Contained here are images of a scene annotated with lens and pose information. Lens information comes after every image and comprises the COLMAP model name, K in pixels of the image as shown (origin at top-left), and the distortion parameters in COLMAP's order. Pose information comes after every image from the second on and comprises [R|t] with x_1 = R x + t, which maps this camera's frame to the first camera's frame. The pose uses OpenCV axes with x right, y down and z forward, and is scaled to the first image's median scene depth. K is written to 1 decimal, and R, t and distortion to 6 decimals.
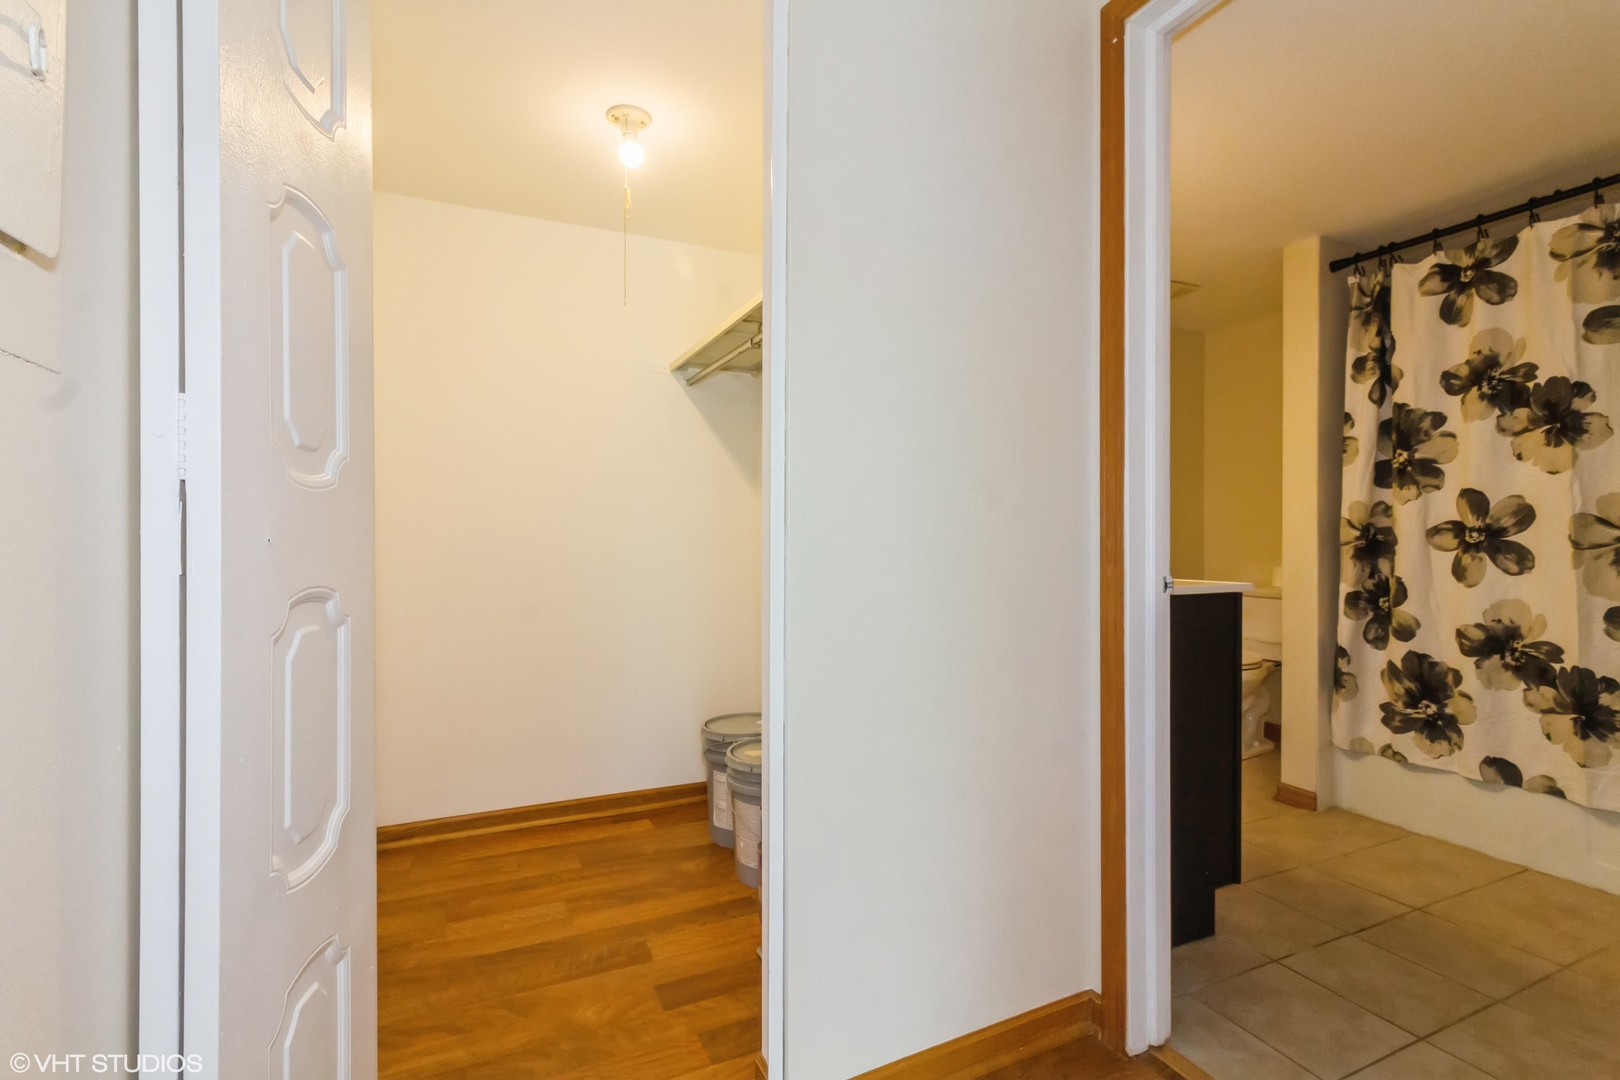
lens RADIAL K [[738.6, 0, 810.0], [0, 738.6, 540.0], [0, 0, 1]] dist [0.004279, -0.000055]
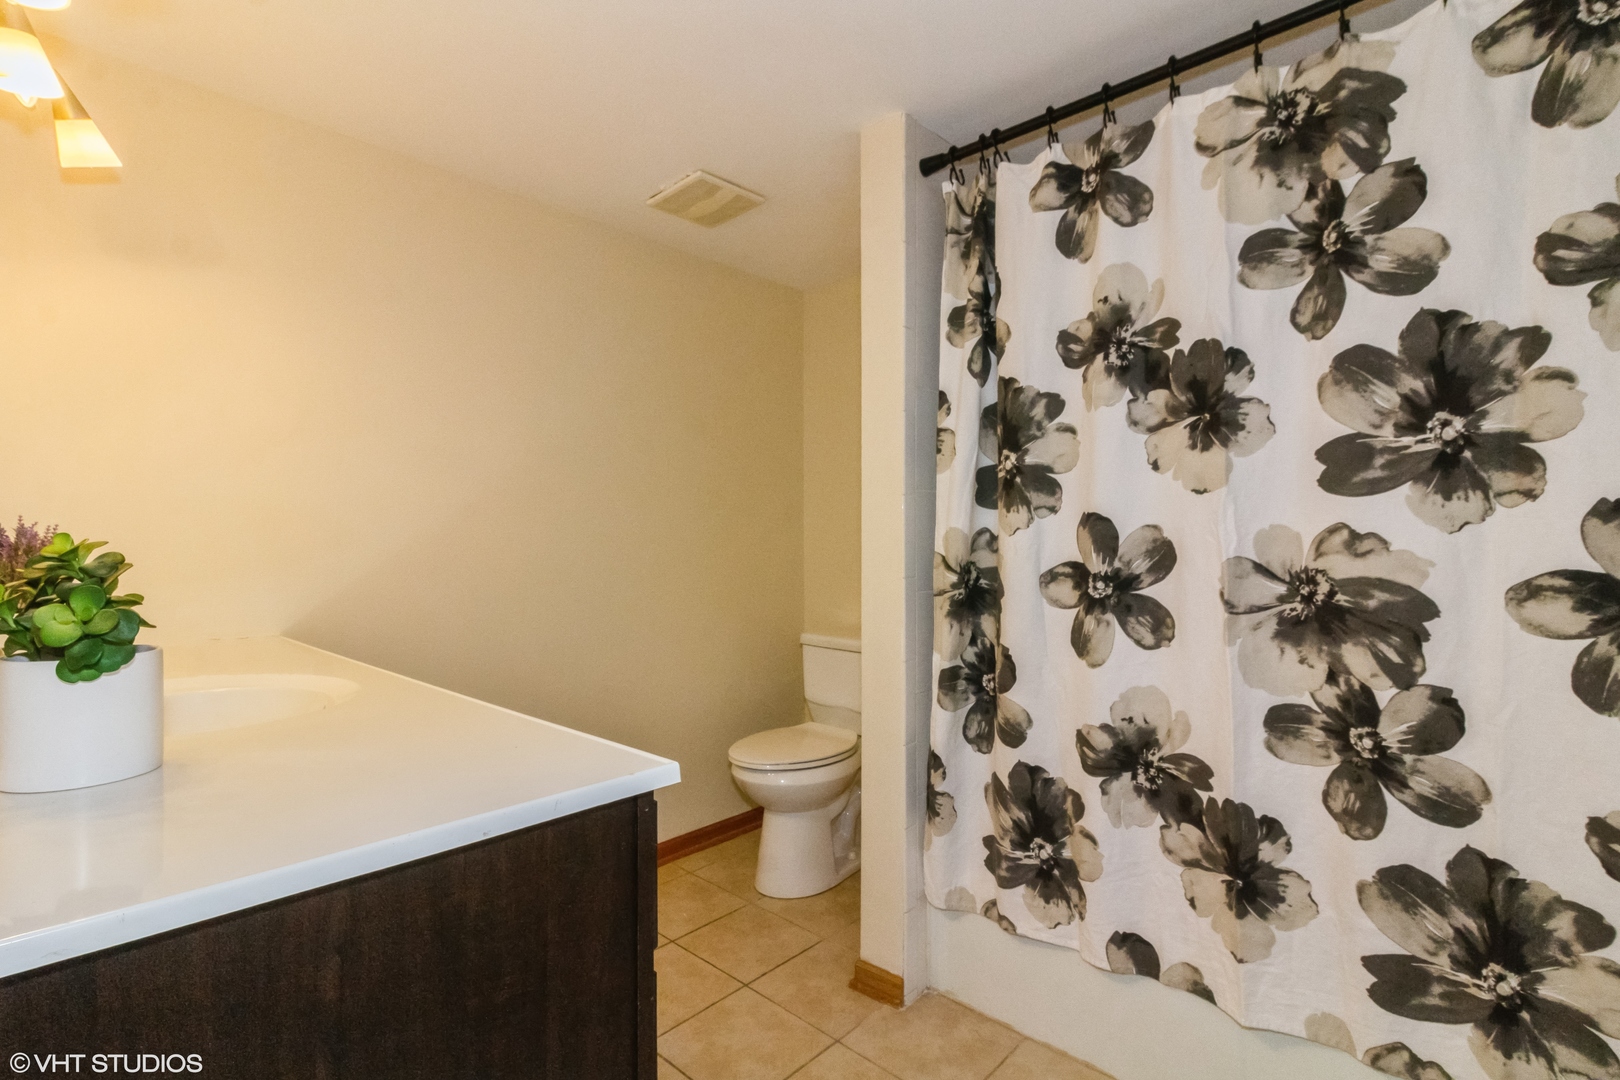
lens RADIAL K [[738.6, 0, 810.0], [0, 738.6, 540.0], [0, 0, 1]] dist [0.004279, -0.000055]
pose [[0.924050, 0.008505, 0.382178, 0.403330], [-0.003663, 0.999904, -0.013396, -0.035205], [-0.382255, 0.010979, 0.923992, 0.484177]]
